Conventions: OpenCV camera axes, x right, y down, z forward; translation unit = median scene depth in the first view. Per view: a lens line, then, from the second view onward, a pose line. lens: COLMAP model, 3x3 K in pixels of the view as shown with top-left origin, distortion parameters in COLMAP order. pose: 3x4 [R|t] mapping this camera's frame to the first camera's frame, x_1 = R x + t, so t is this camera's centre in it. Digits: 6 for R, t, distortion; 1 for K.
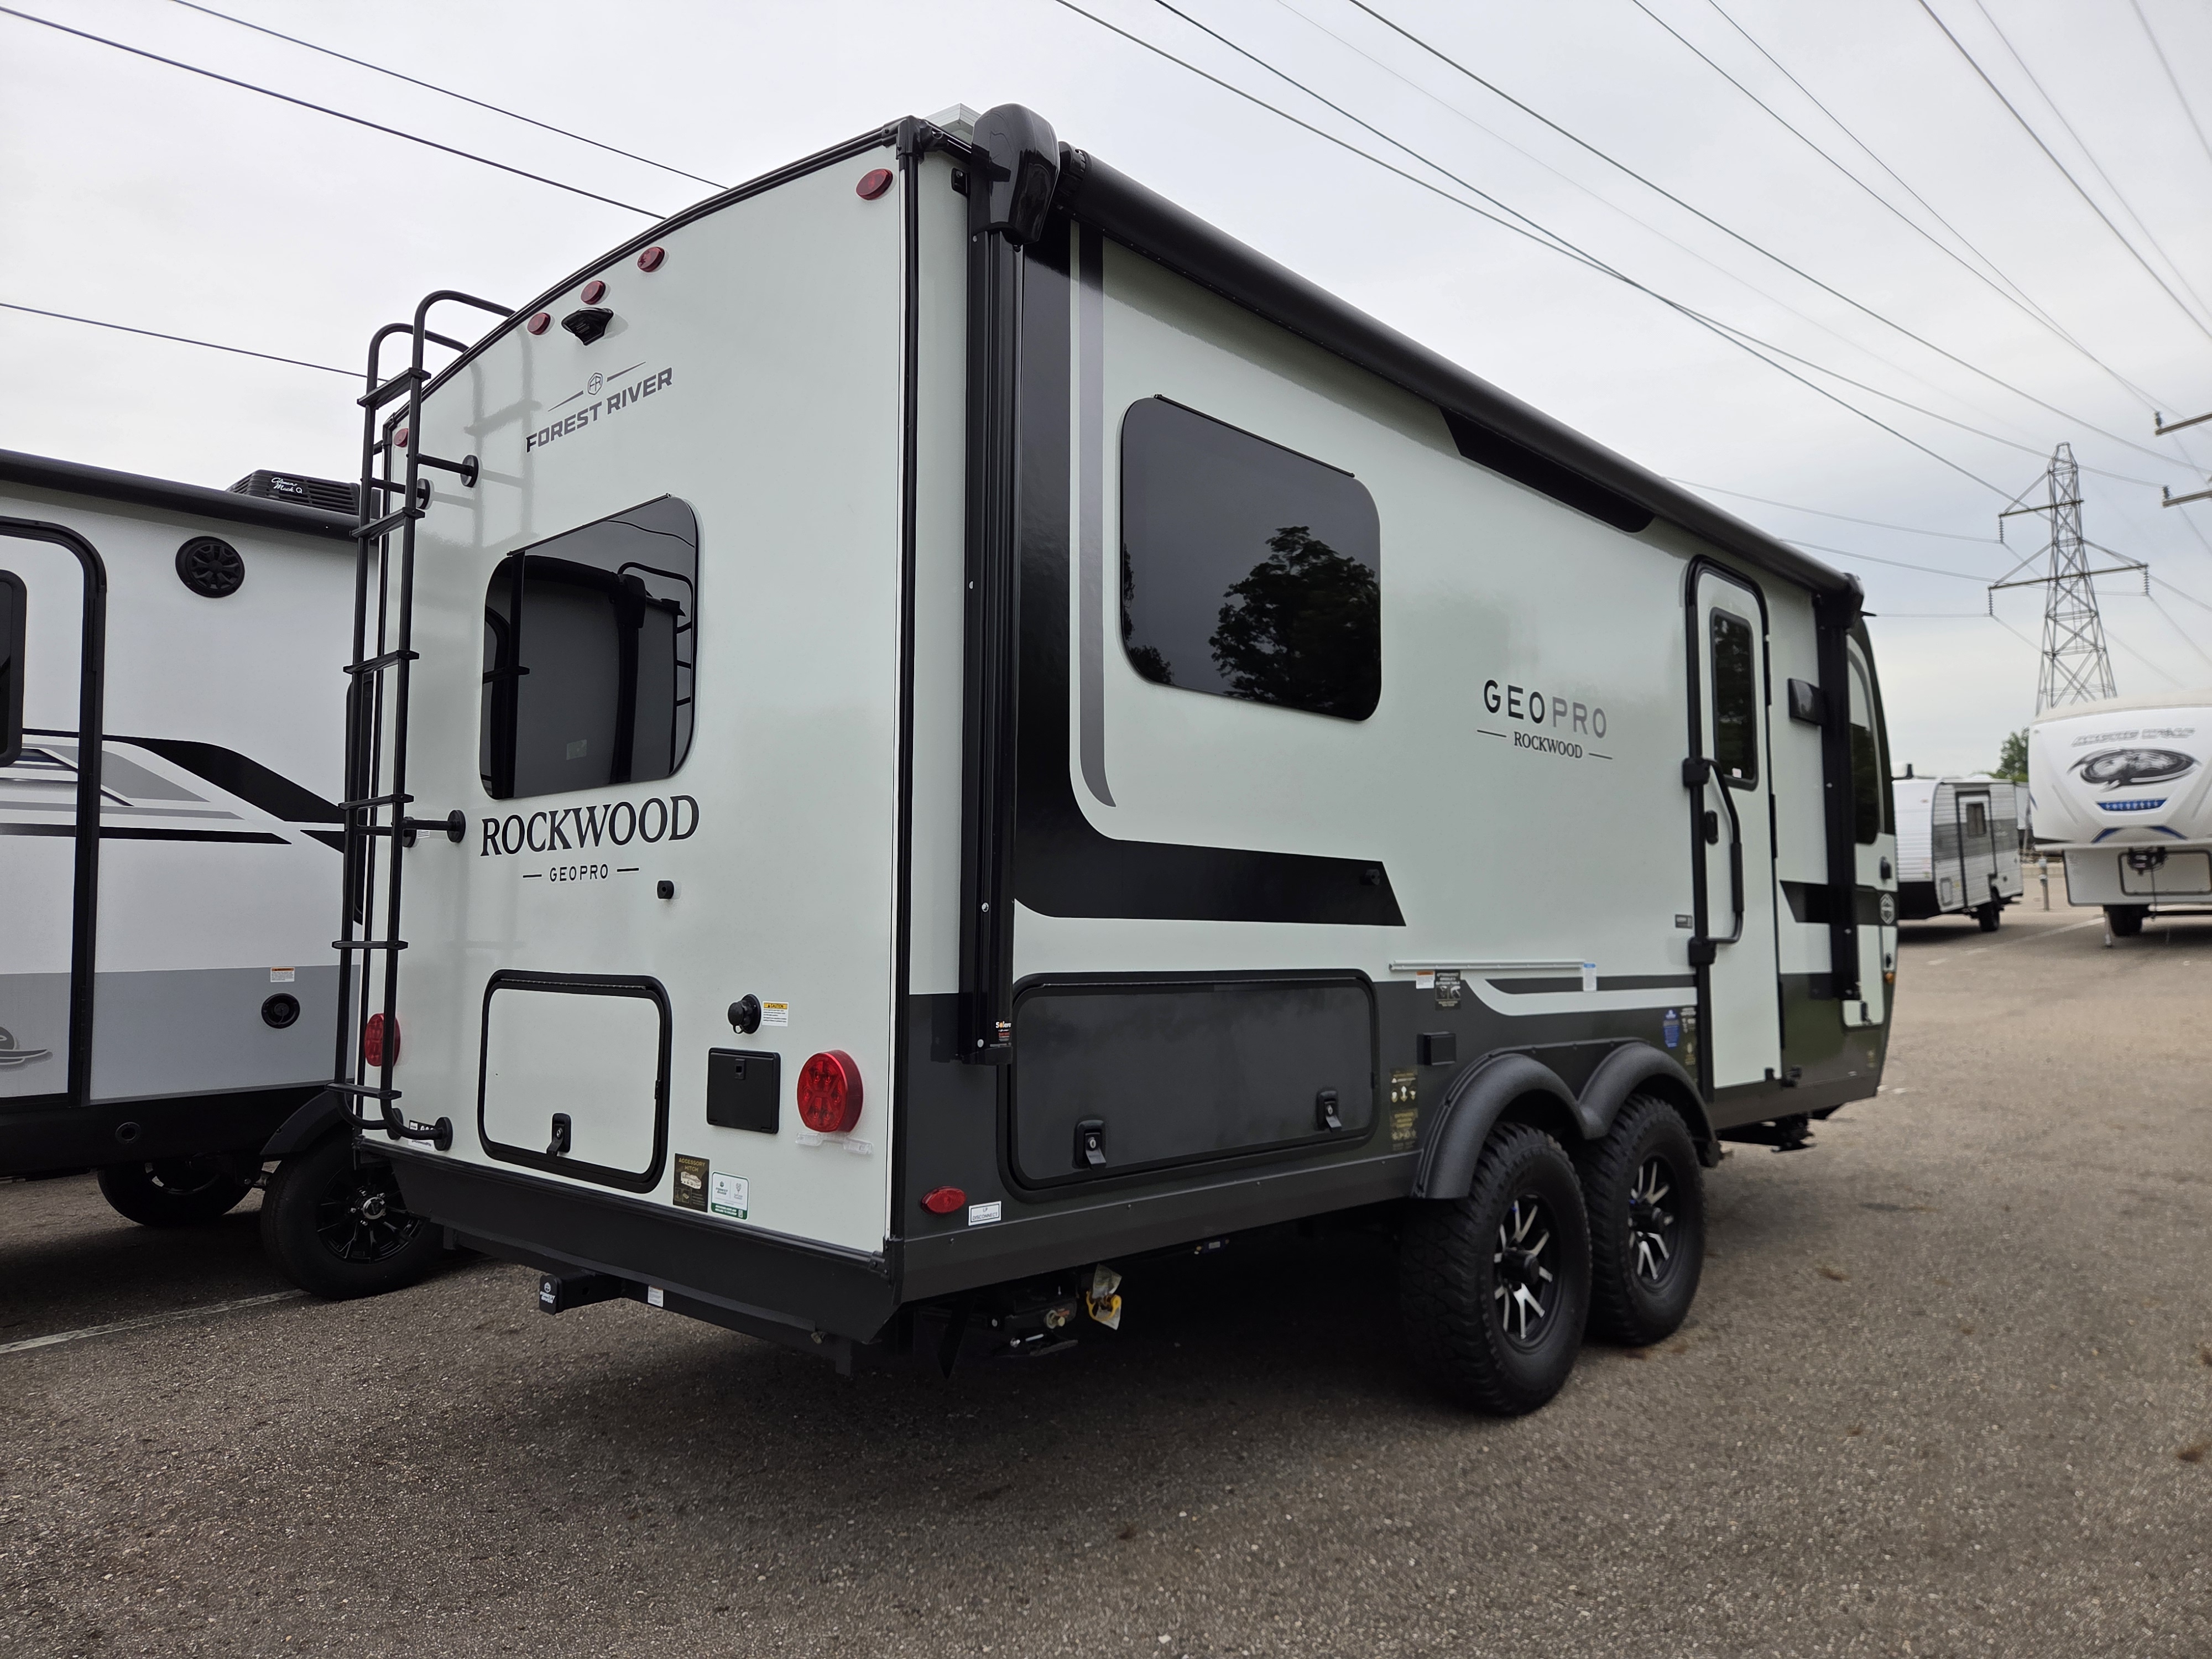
lens RADIAL K [[1520.4, 0, 1106.0], [0, 1520.4, 829.5], [0, 0, 1]] dist [0.042984, -0.001990]
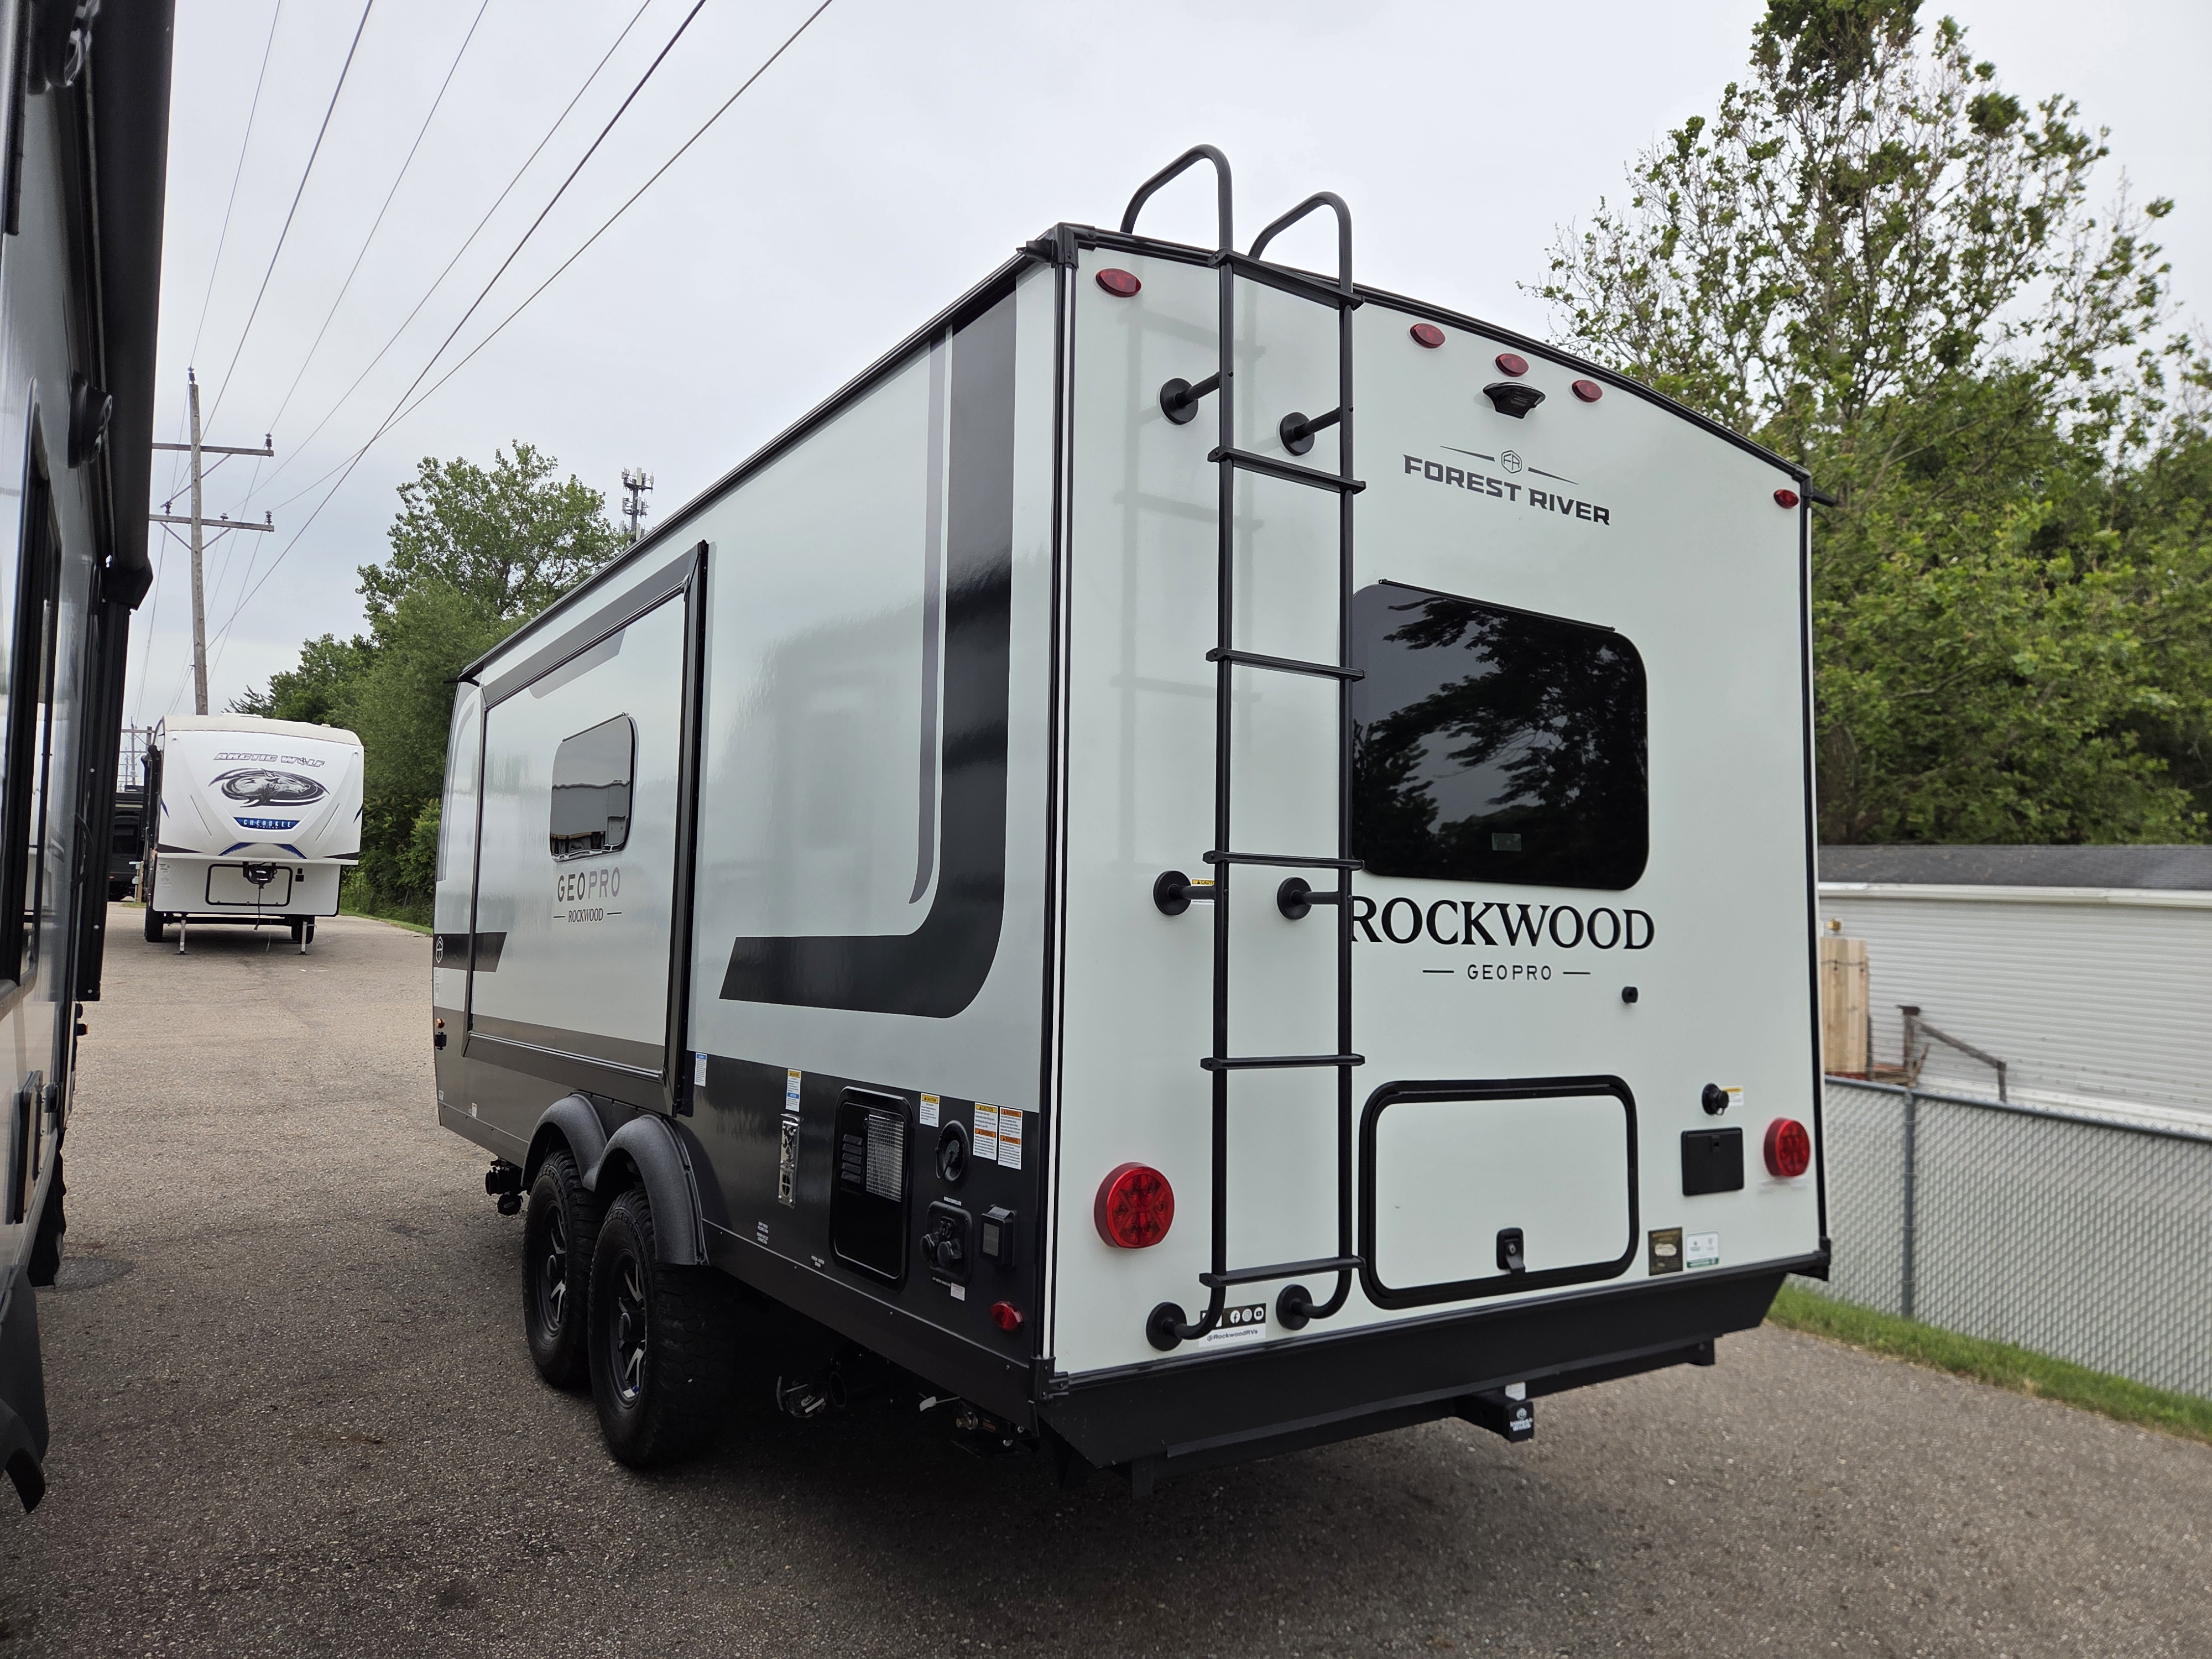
lens RADIAL K [[1489.8, 0, 1145.5], [0, 1489.8, 840.8], [0, 0, 1]] dist [0.053060, -0.058995]
pose [[0.207915, 0.076965, 0.975114, -1.372750], [-0.089548, 0.994211, -0.059378, 0.023667], [-0.974039, -0.074974, 0.213603, 1.078608]]
